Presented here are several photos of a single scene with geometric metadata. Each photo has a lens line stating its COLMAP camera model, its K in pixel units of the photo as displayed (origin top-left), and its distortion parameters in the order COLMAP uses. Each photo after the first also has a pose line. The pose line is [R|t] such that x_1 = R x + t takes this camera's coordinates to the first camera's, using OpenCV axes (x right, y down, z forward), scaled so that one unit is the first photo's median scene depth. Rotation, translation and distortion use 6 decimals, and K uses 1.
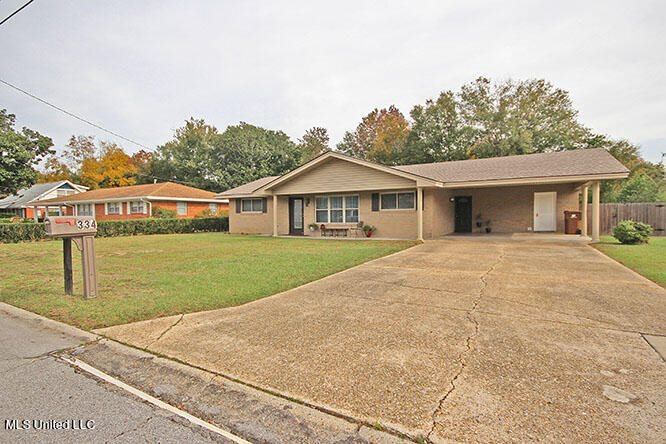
lens RADIAL K [[305.4, 0, 351.2], [0, 305.4, 219.5], [0, 0, 1]] dist [-0.000253, 0.000010]
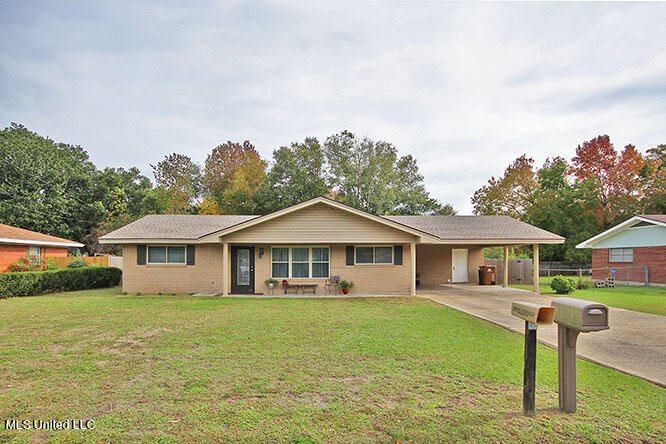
lens RADIAL K [[330.1, 0, 335.2], [0, 330.1, 261.1], [0, 0, 1]] dist [0.000069, 0.000024]
pose [[0.881041, 0.010562, 0.472922, -0.389289], [-0.002755, 0.999848, -0.017197, -0.020537], [-0.473032, 0.013849, 0.880936, 0.123950]]
